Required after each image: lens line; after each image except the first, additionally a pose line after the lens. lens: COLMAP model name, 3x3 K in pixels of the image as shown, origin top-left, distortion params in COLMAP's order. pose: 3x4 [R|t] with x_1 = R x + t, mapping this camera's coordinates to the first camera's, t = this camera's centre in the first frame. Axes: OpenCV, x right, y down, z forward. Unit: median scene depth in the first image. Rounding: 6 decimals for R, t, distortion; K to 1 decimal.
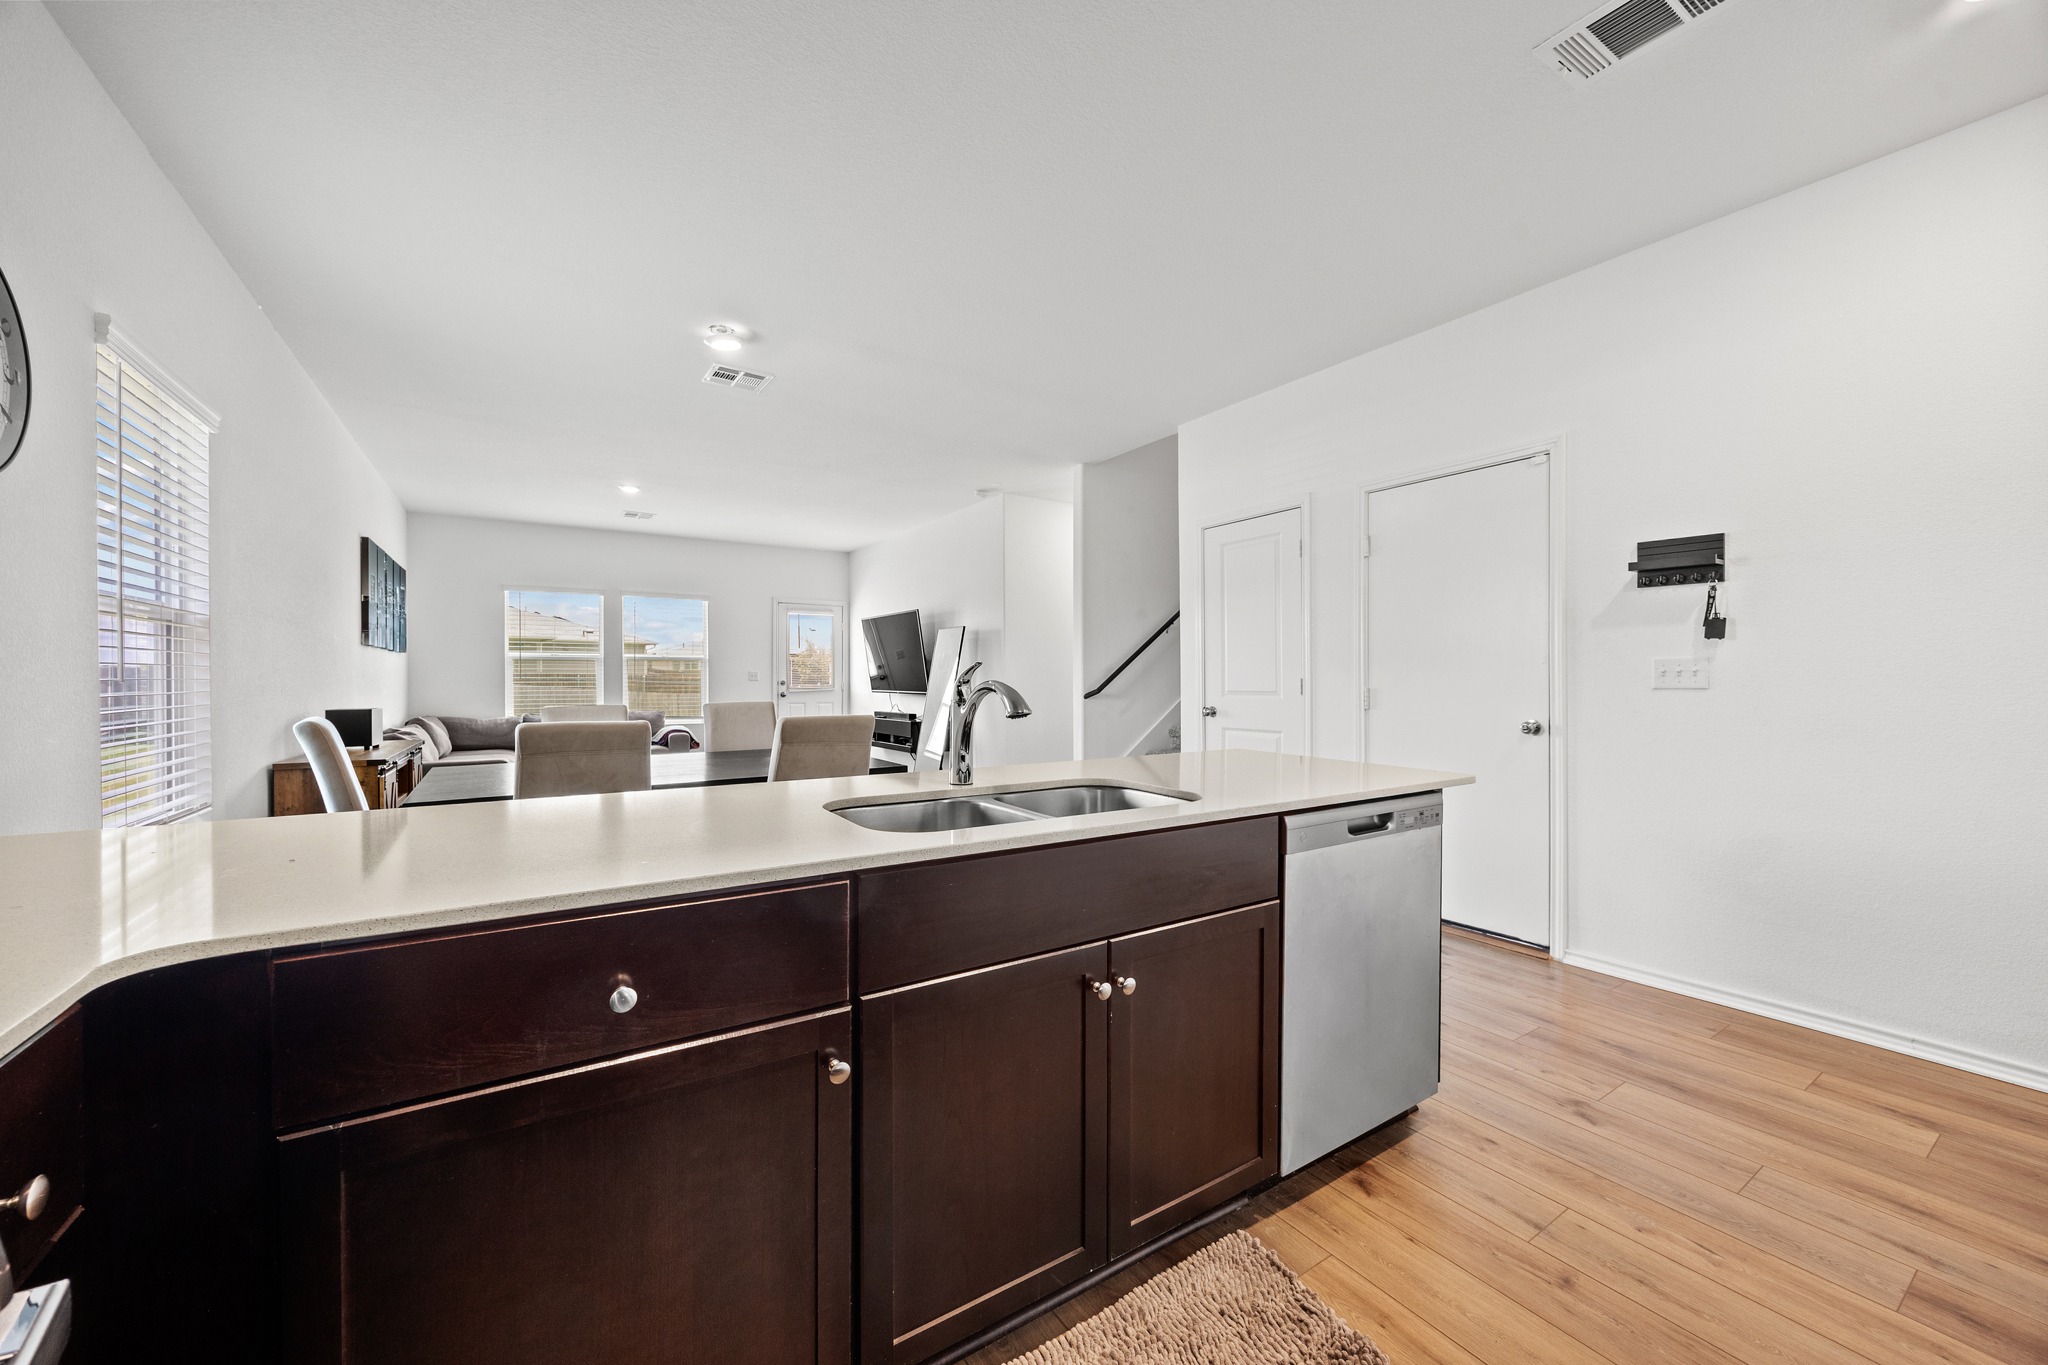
lens RADIAL K [[804.2, 0, 1018.4], [0, 804.2, 692.4], [0, 0, 1]] dist [0.008474, -0.000428]
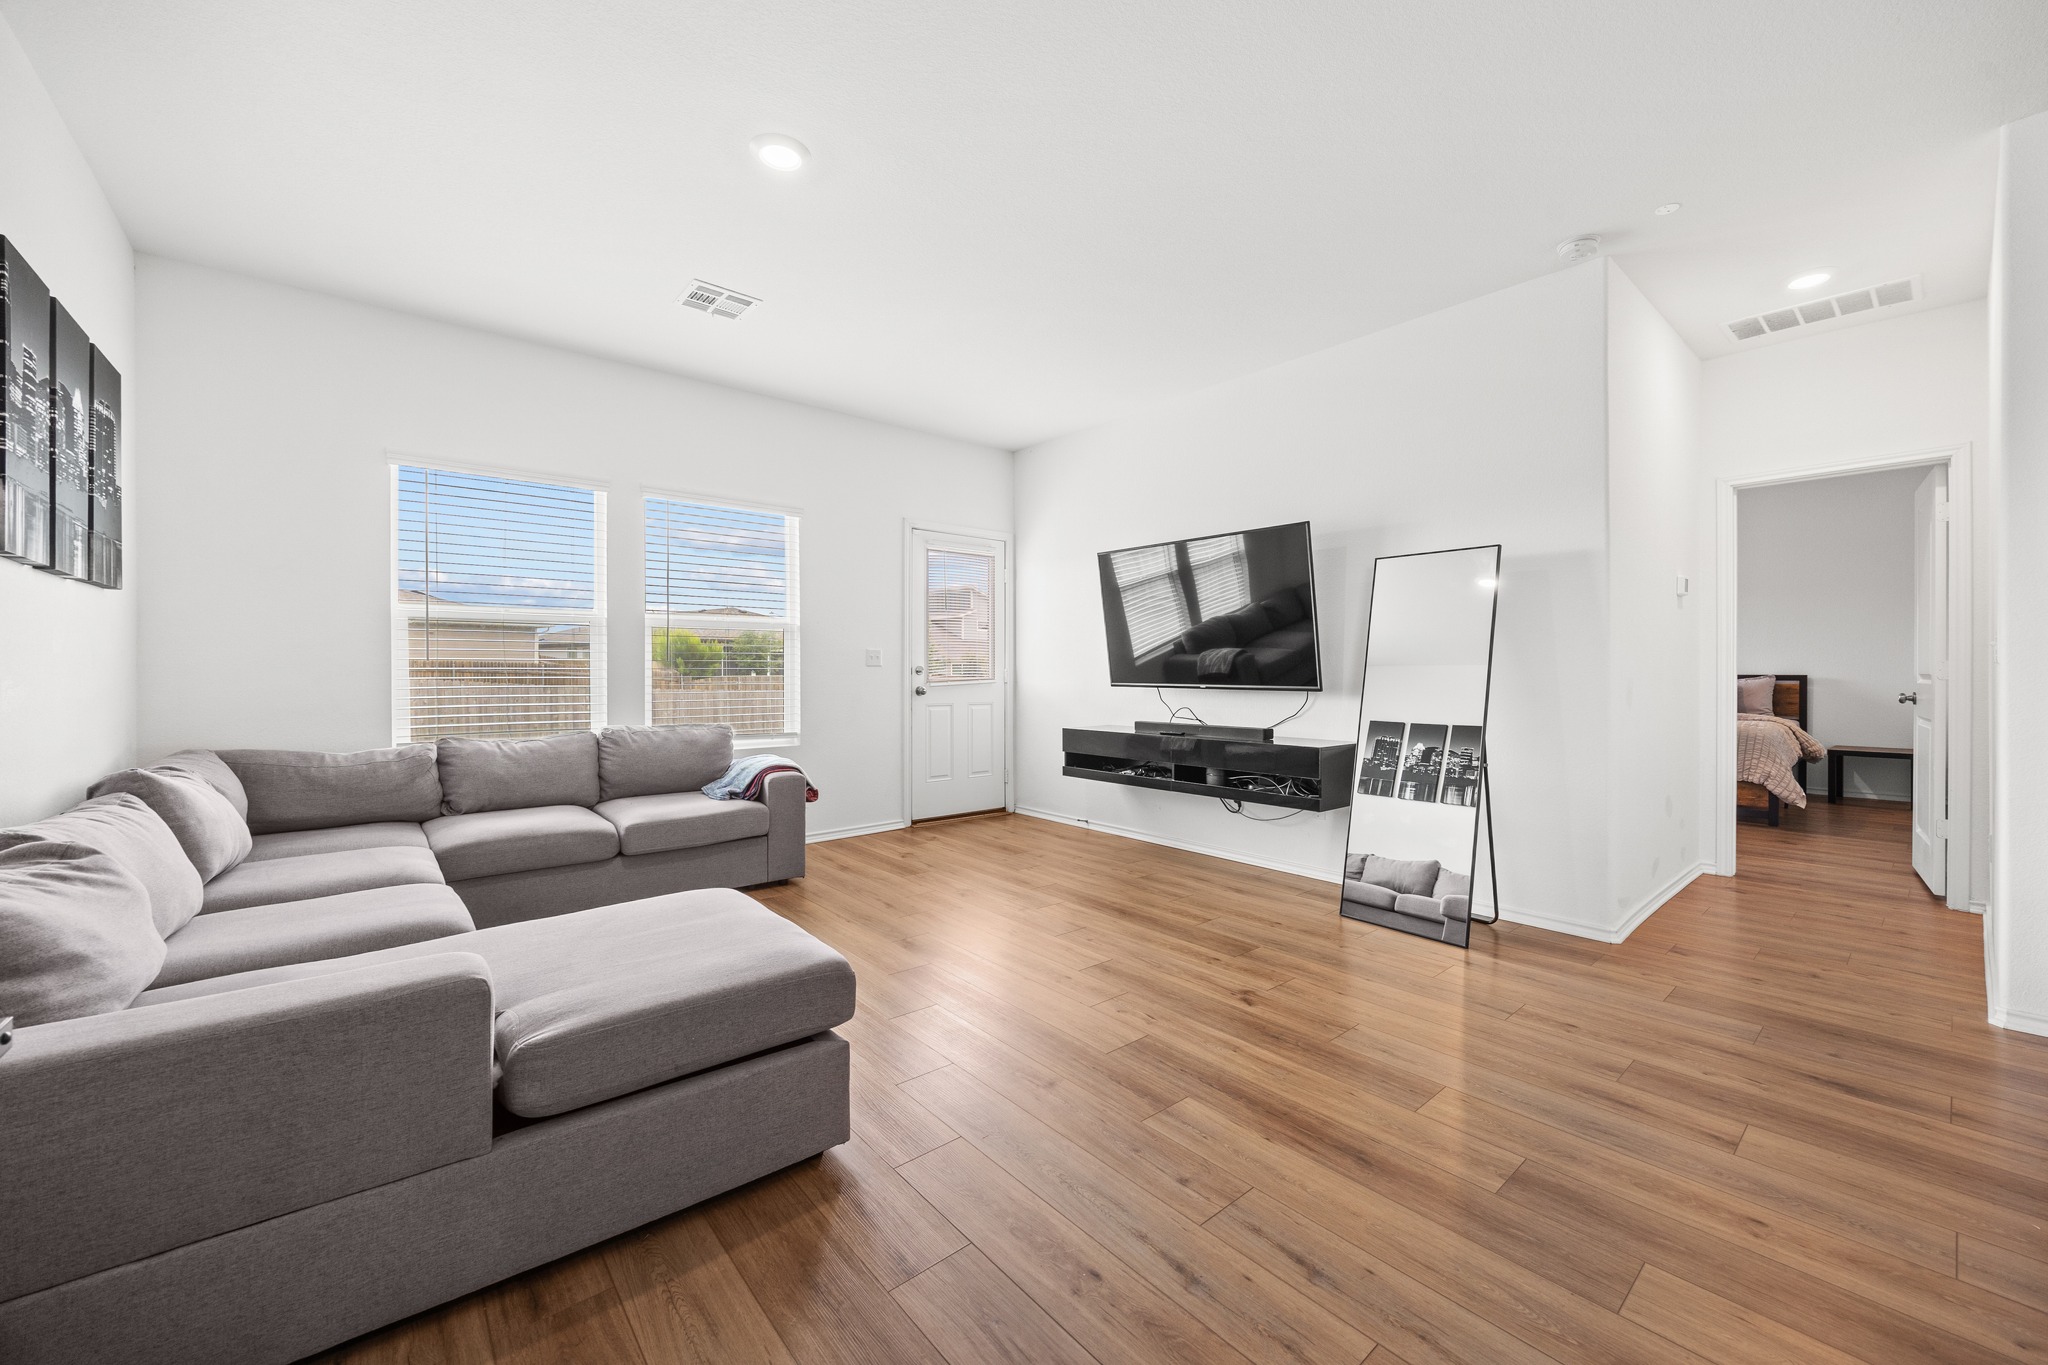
lens RADIAL K [[804.2, 0, 1025.0], [0, 804.2, 661.2], [0, 0, 1]] dist [0.008474, -0.000428]
pose [[0.990858, 0.000791, 0.134910, -0.342663], [0.002596, 0.999686, -0.024927, -0.004442], [-0.134887, 0.025049, 0.990544, 0.498920]]
